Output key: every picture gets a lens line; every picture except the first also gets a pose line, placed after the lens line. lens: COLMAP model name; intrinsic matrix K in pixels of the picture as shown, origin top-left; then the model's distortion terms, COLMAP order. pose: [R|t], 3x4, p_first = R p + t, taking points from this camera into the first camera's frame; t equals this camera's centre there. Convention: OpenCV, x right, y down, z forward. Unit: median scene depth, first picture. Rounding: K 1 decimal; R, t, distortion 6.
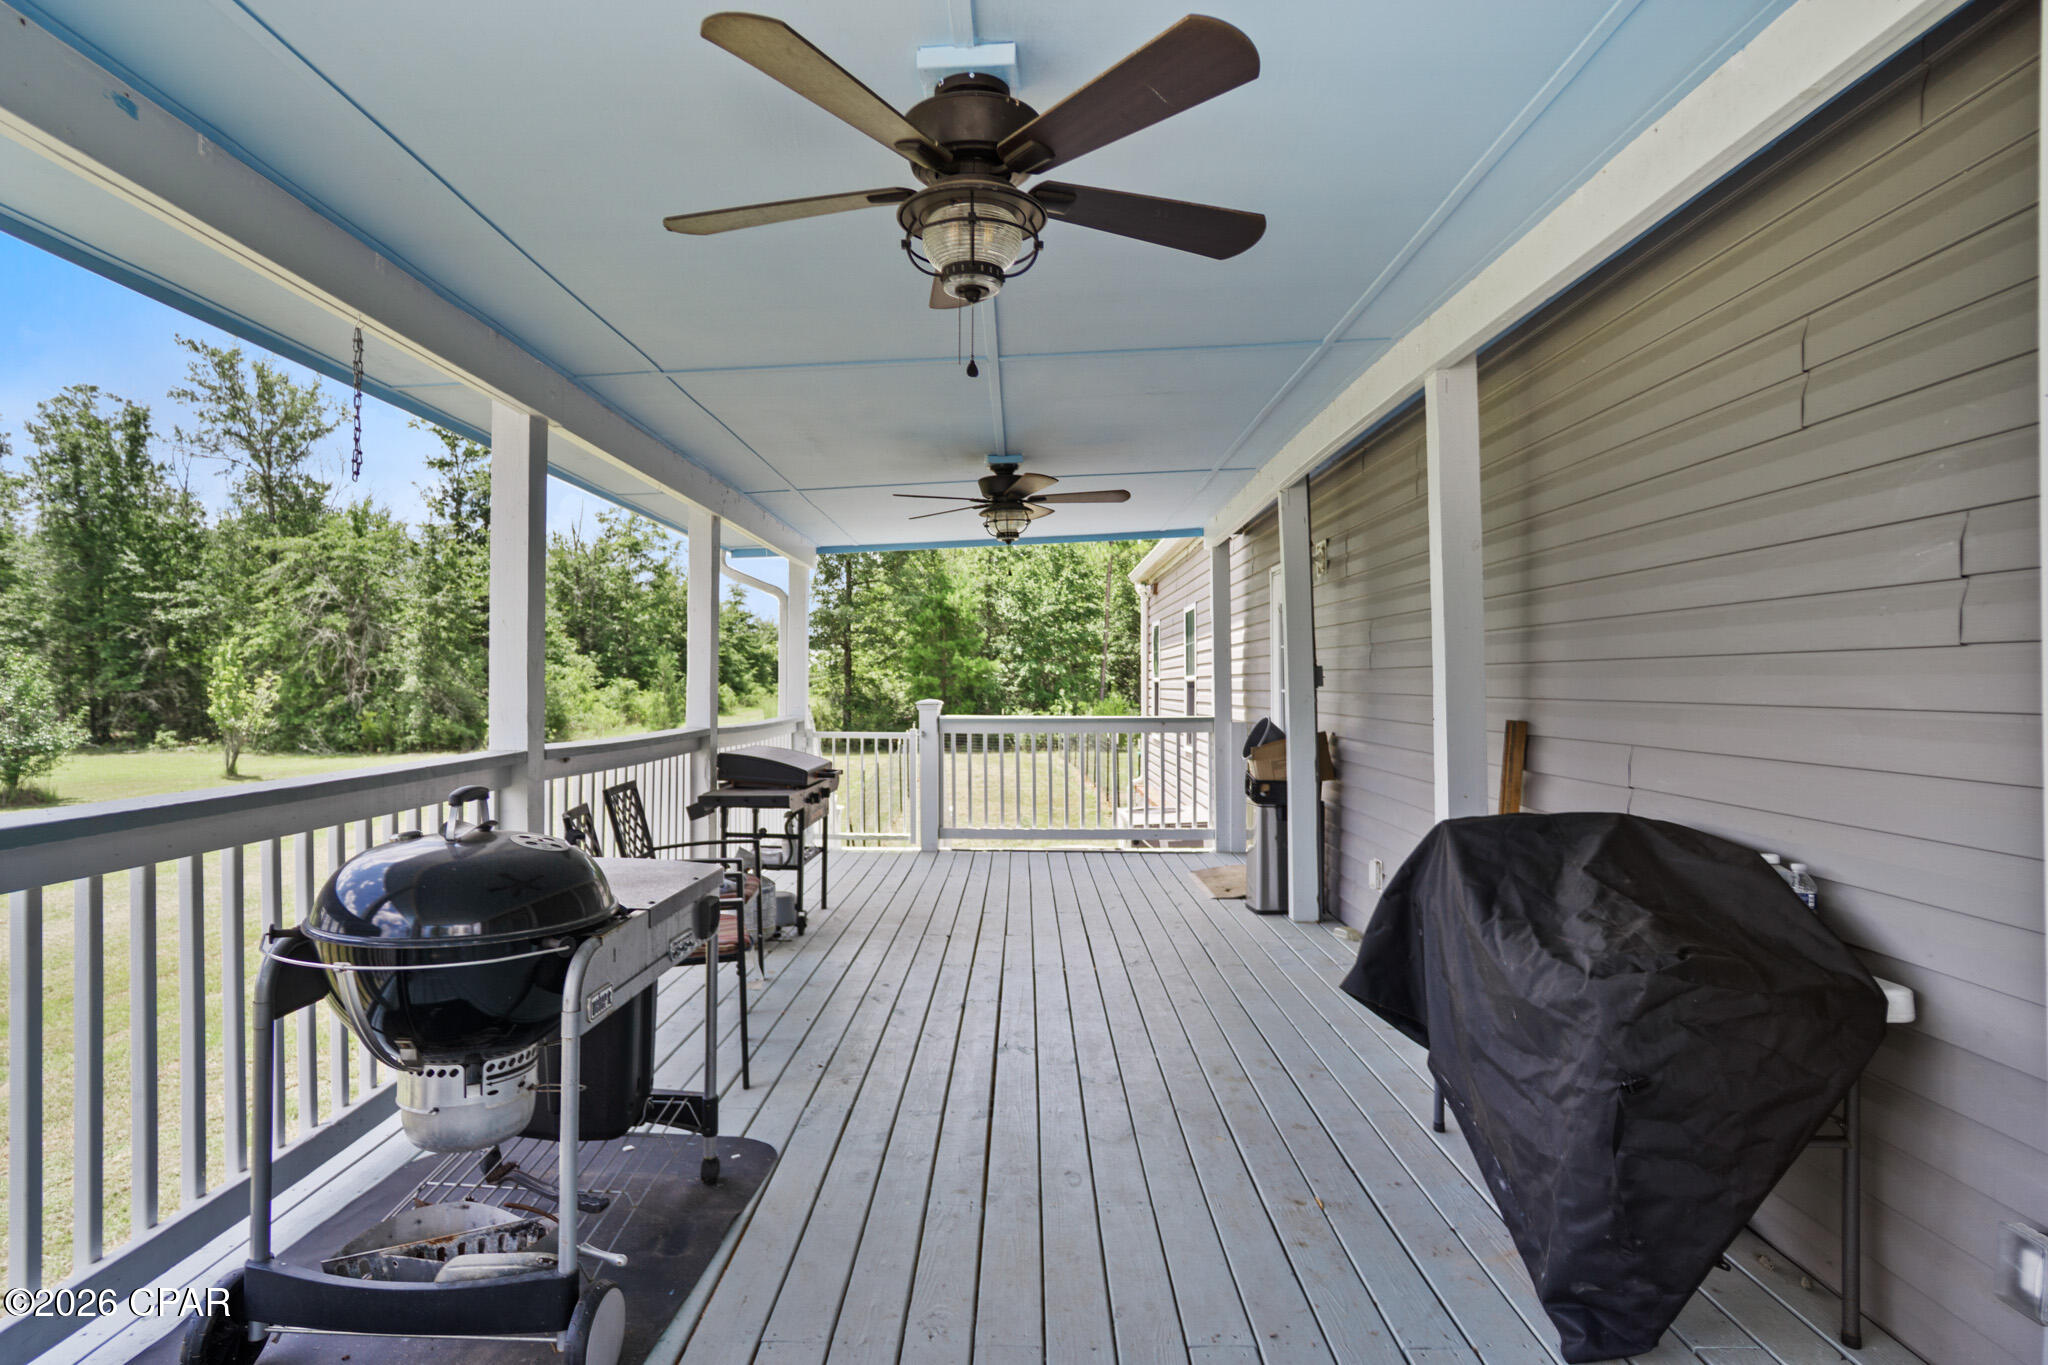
lens RADIAL K [[1060.1, 0, 1024.0], [0, 1060.1, 682.5], [0, 0, 1]] dist [0.000094, 0.000002]
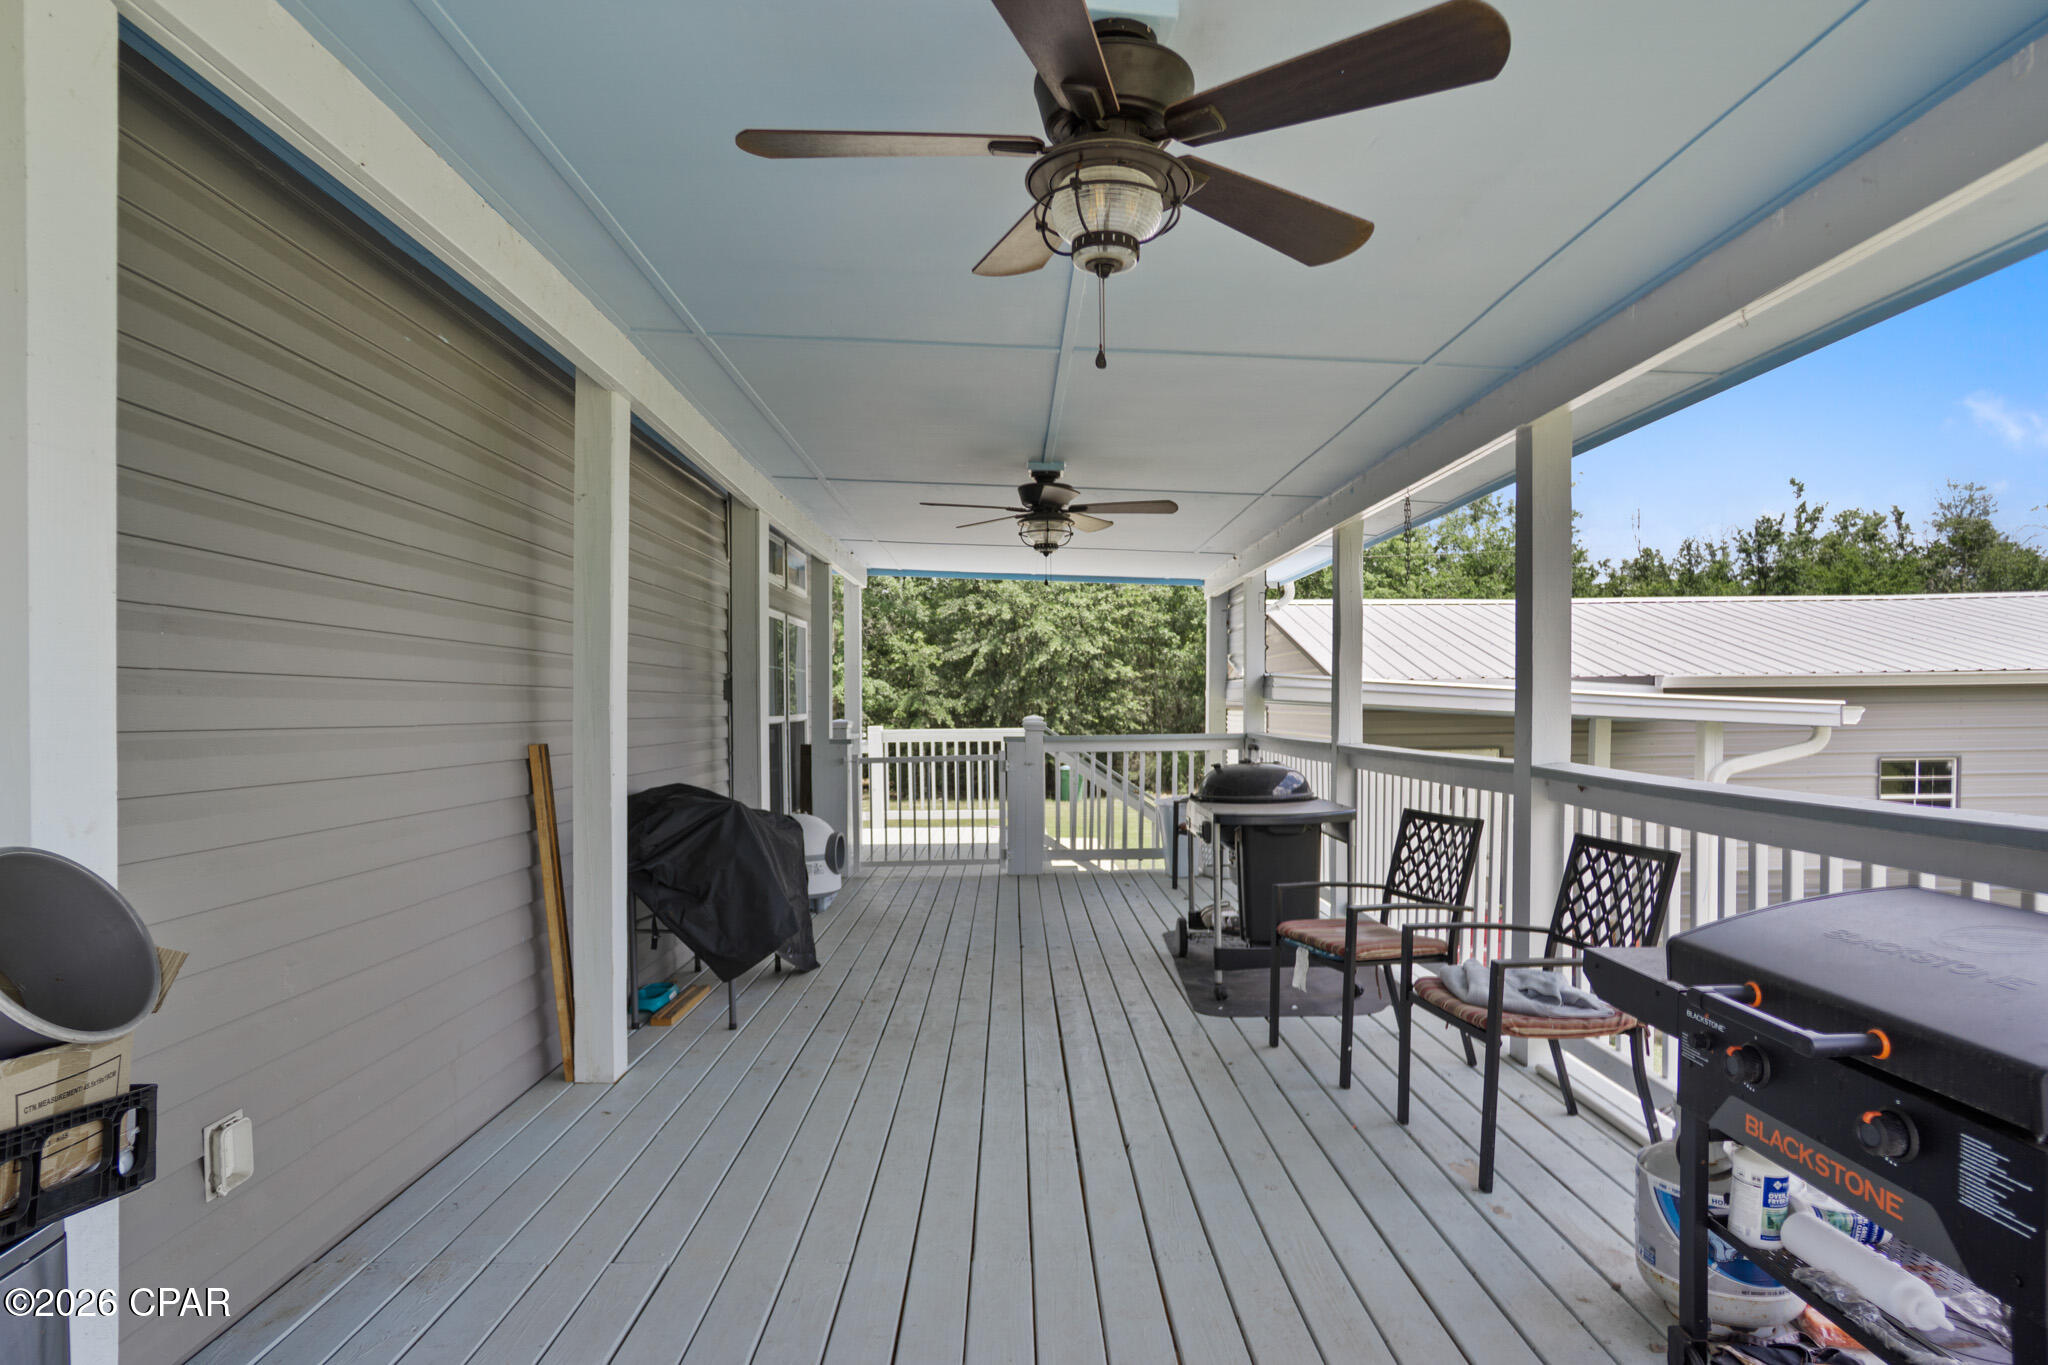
lens RADIAL K [[1060.1, 0, 1024.0], [0, 1060.1, 682.5], [0, 0, 1]] dist [0.000094, 0.000002]
pose [[-0.999884, 0.009174, -0.012141, 0.021271], [0.009383, 0.999807, -0.017237, 0.001172], [0.011980, -0.017349, -0.999778, 1.977174]]
